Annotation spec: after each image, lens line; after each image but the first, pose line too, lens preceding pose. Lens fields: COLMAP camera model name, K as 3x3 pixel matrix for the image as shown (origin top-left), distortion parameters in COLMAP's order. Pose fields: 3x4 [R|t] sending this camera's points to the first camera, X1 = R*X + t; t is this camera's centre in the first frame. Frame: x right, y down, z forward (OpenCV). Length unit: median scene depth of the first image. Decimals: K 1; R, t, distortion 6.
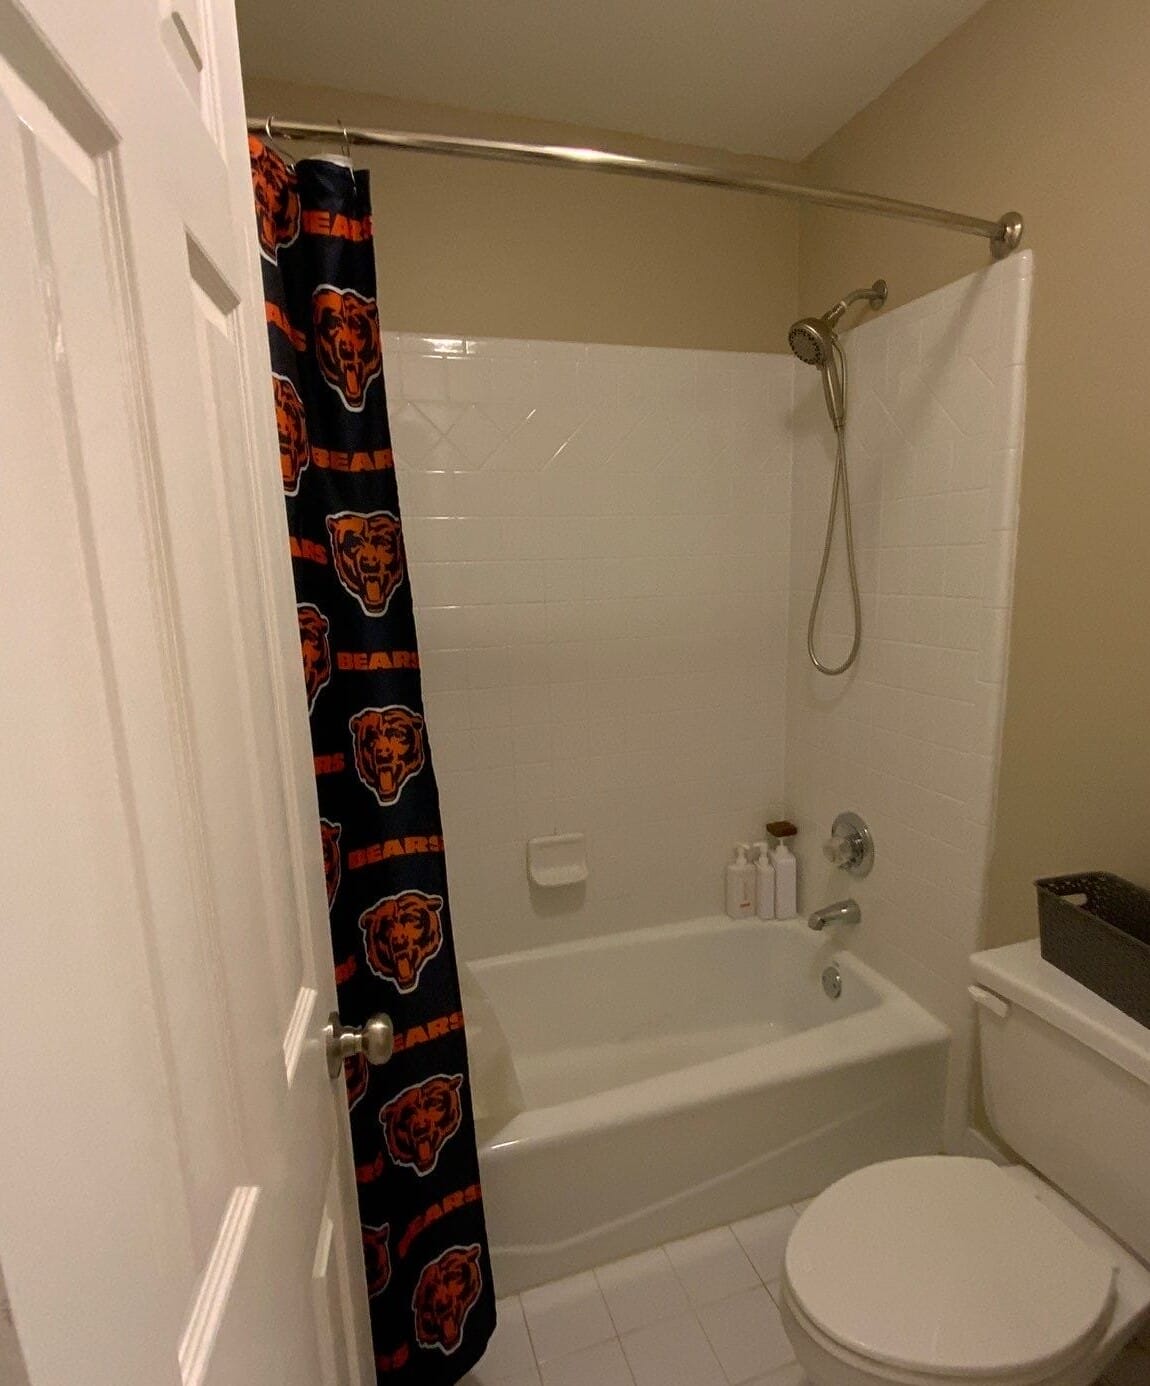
lens RADIAL K [[802.7, 0, 600.1], [0, 802.7, 715.2], [0, 0, 1]] dist [0.023259, -0.000483]
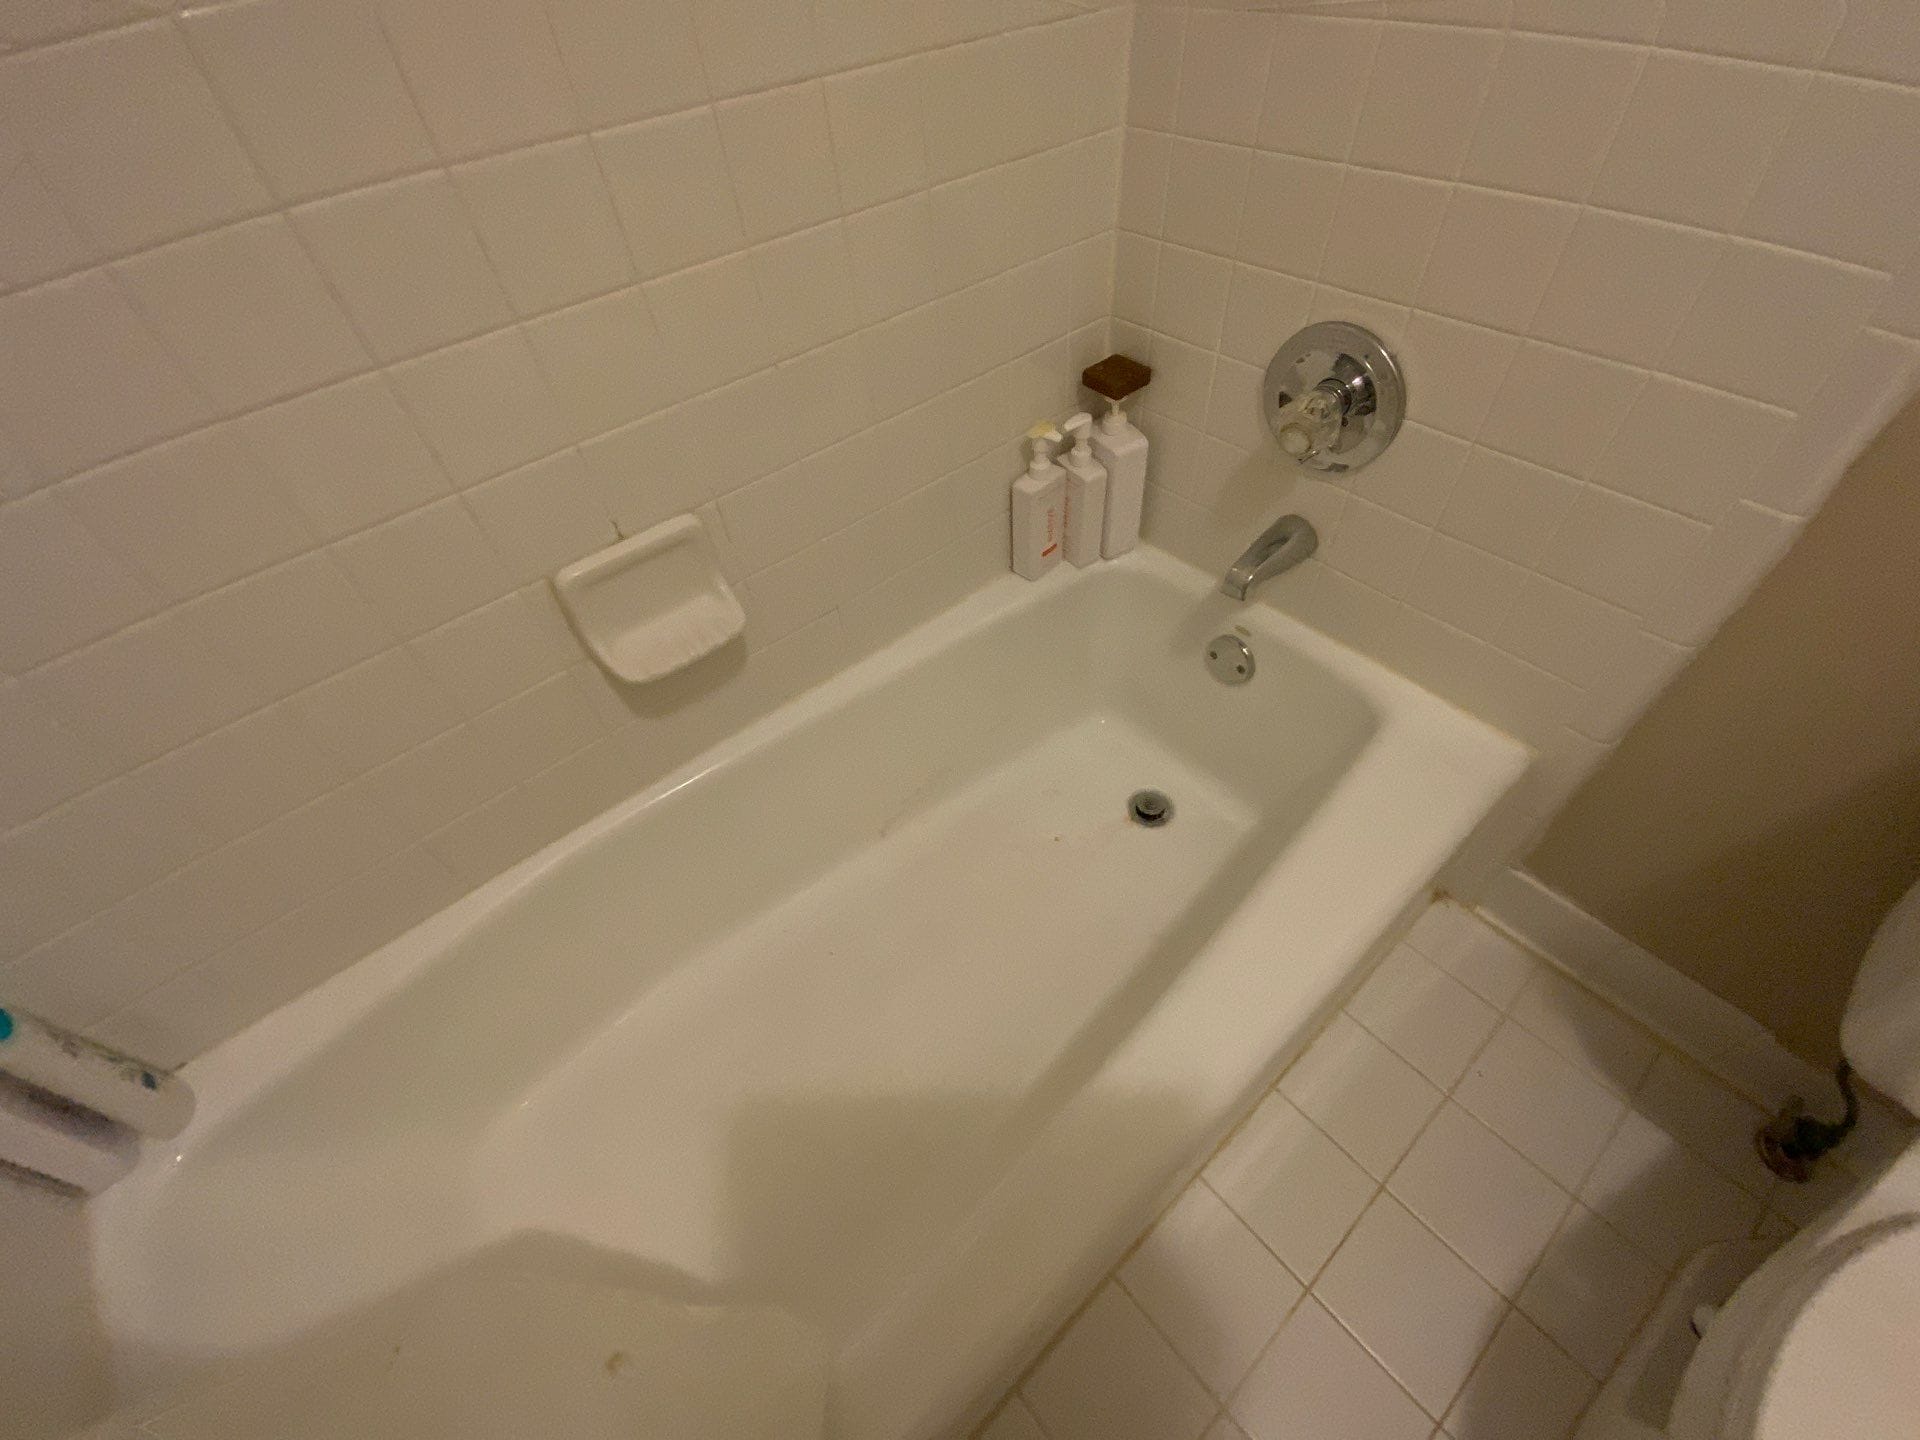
lens RADIAL K [[797.4, 0, 956.2], [0, 797.4, 726.9], [0, 0, 1]] dist [0.012811, -0.000797]
pose [[0.929021, -0.303704, 0.211387, -0.029099], [0.120700, 0.788748, 0.602750, 0.024327], [-0.349789, -0.534453, 0.769421, 1.049877]]
